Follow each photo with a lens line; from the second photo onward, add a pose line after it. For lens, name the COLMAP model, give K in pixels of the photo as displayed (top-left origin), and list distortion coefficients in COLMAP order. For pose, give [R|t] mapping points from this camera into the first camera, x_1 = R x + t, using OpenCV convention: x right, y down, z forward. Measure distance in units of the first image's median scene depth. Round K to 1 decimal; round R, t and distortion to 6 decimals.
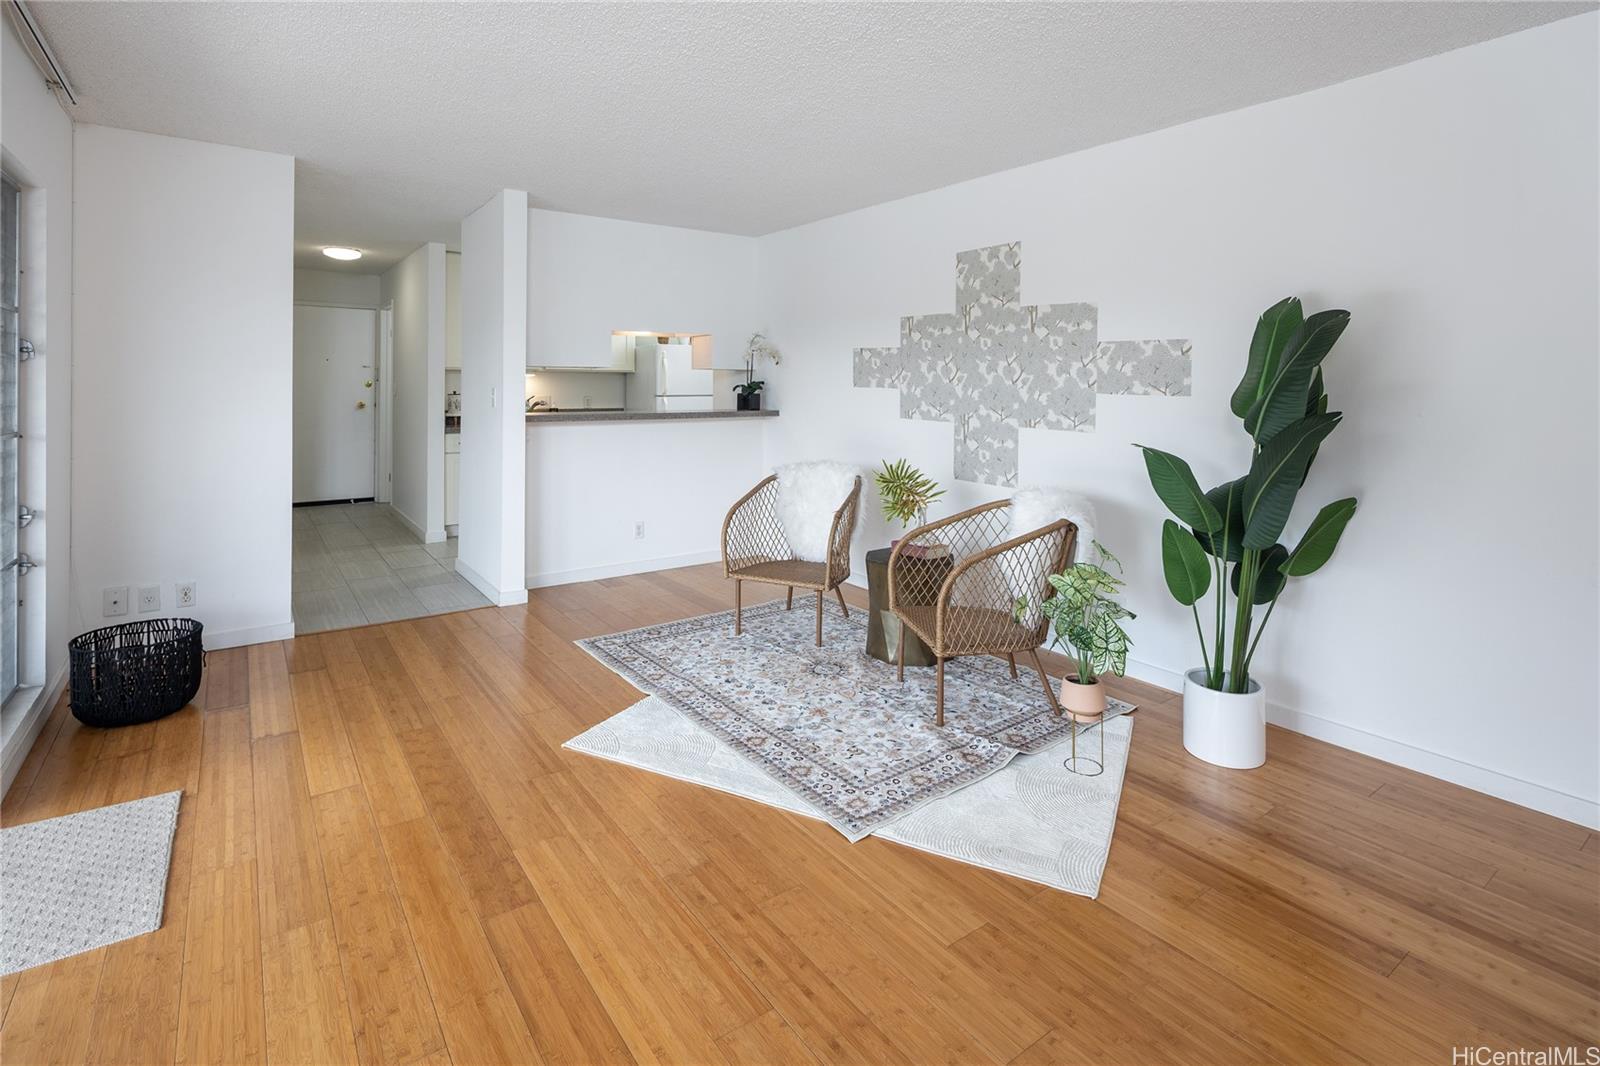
lens RADIAL K [[783.1, 0, 803.5], [0, 783.1, 360.0], [0, 0, 1]] dist [-0.001159, -0.000239]
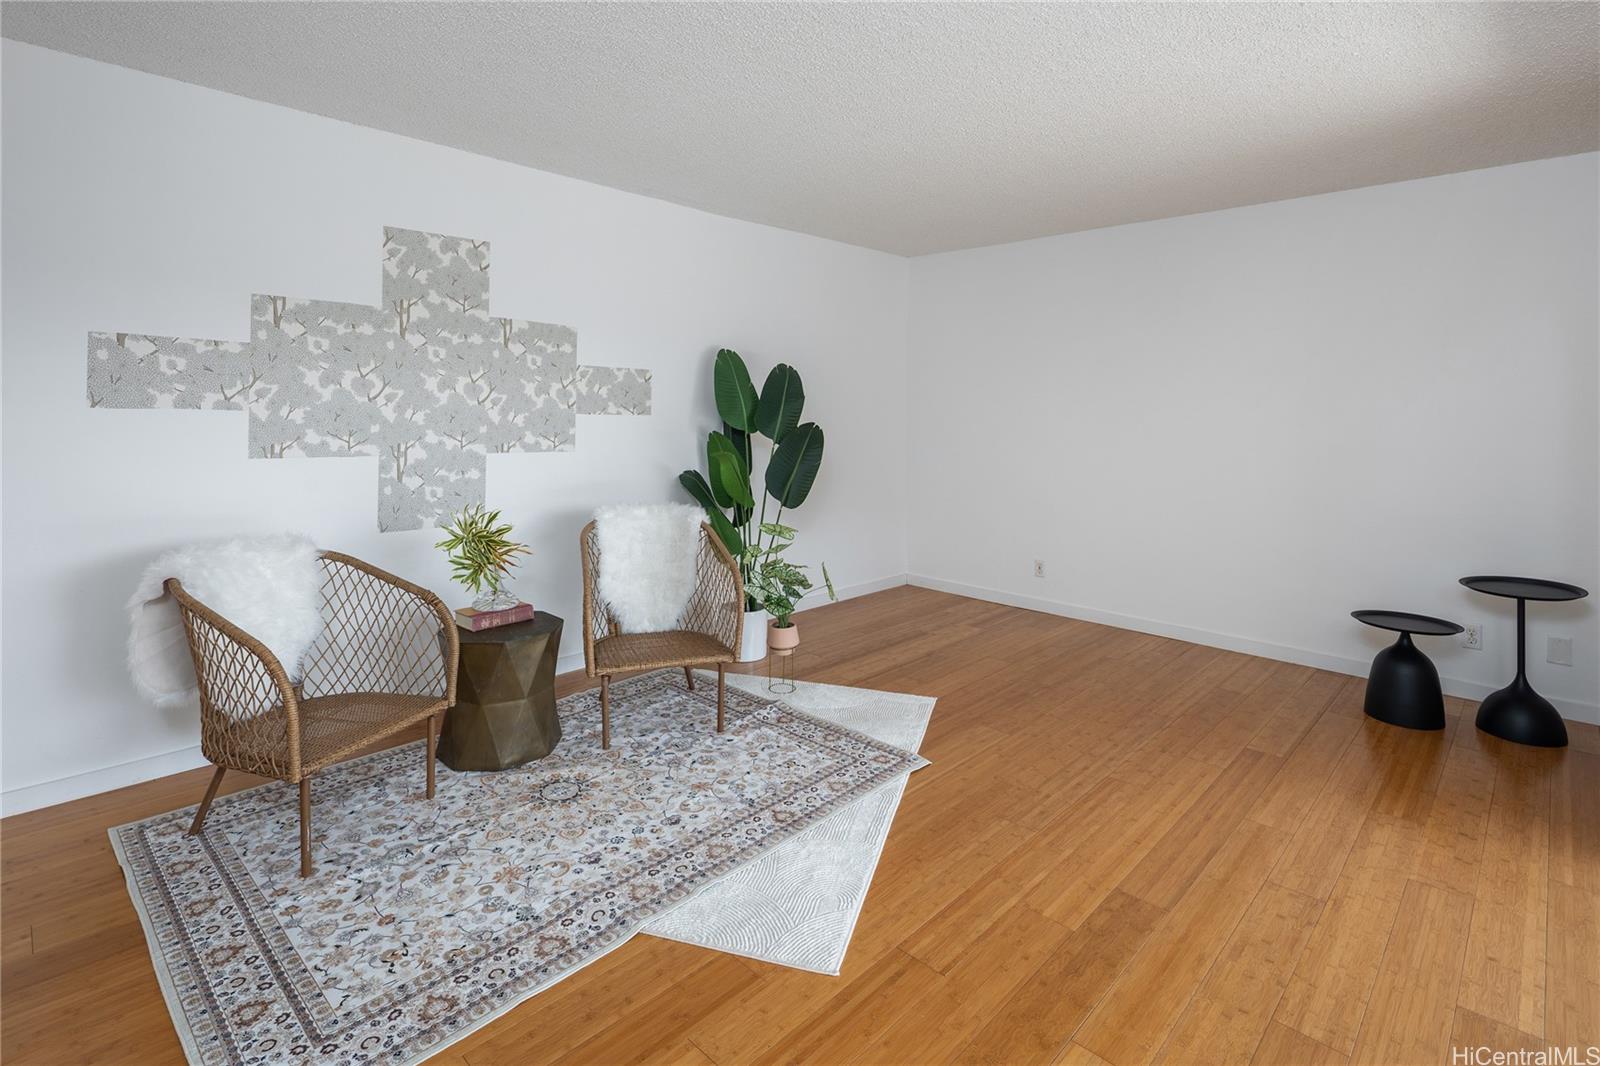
lens RADIAL K [[783.1, 0, 790.1], [0, 783.1, 417.3], [0, 0, 1]] dist [-0.001159, -0.000239]
pose [[-0.164429, -0.026477, 0.986033, -0.676466], [-0.046516, 0.998736, 0.019061, 0.012870], [-0.985291, -0.042732, -0.165453, 0.844146]]
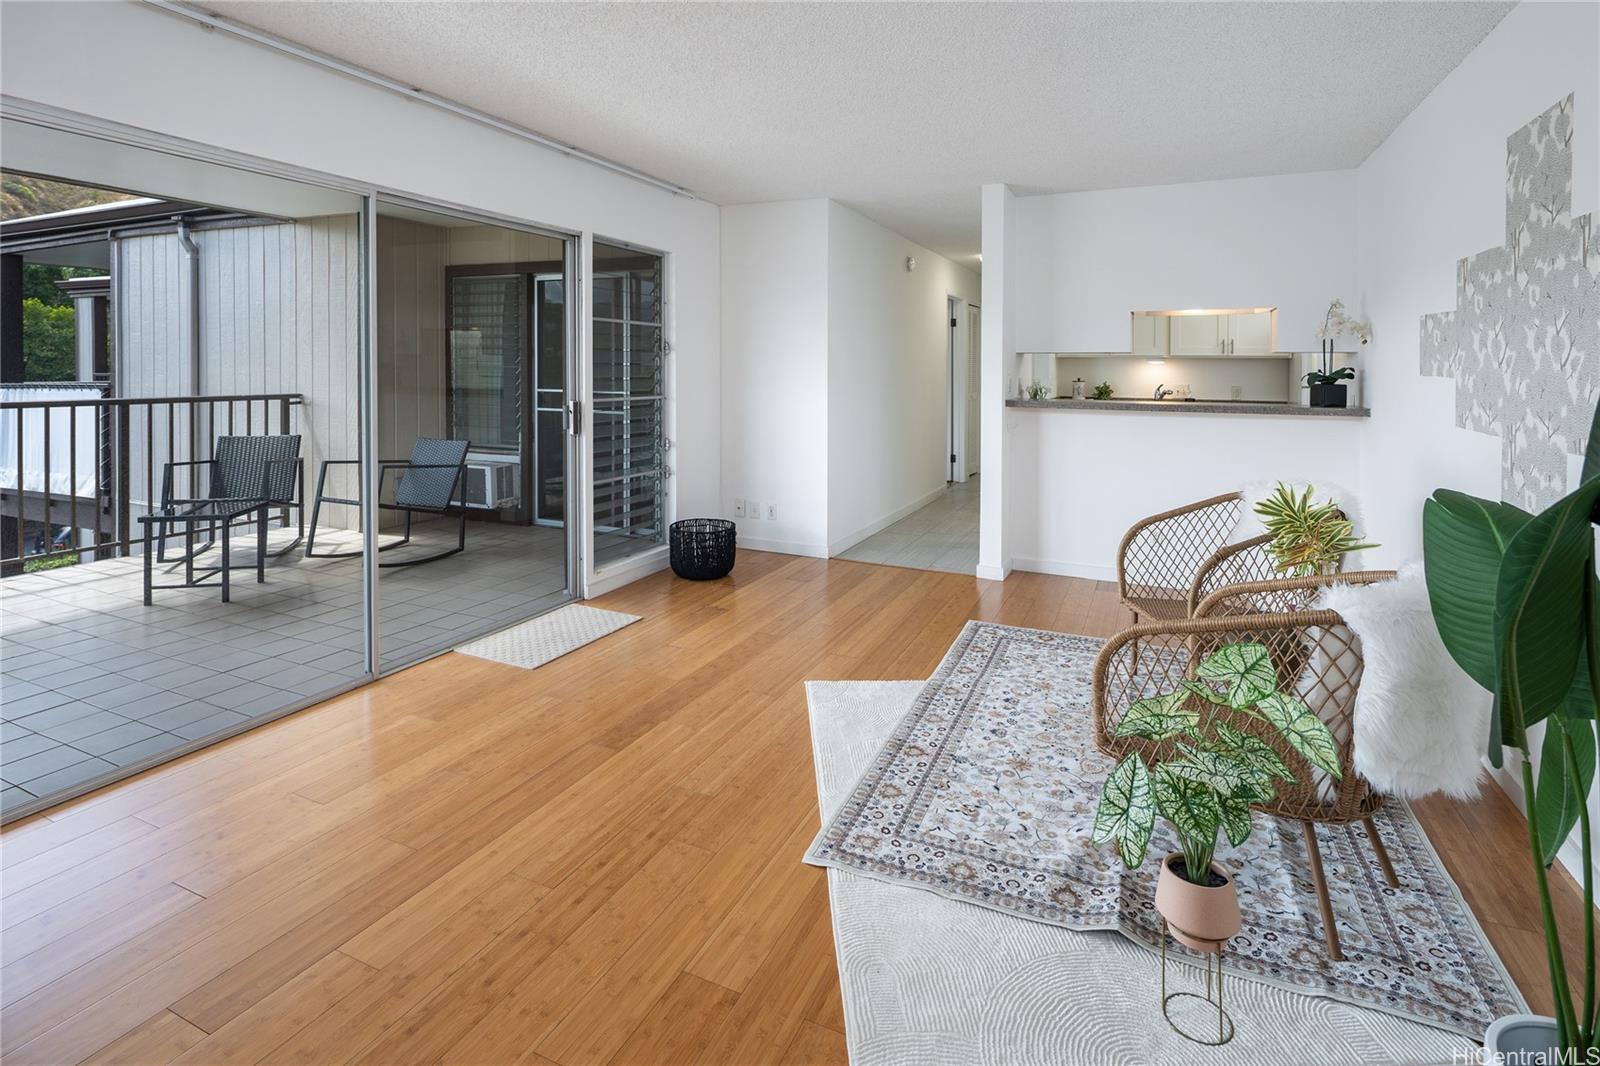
lens RADIAL K [[783.1, 0, 802.2], [0, 783.1, 361.2], [0, 0, 1]] dist [-0.001159, -0.000239]
pose [[0.493561, -0.007332, -0.869680, 0.495227], [0.019205, 0.999813, 0.002471, 0.014738], [0.869499, -0.017922, 0.493609, 0.317236]]
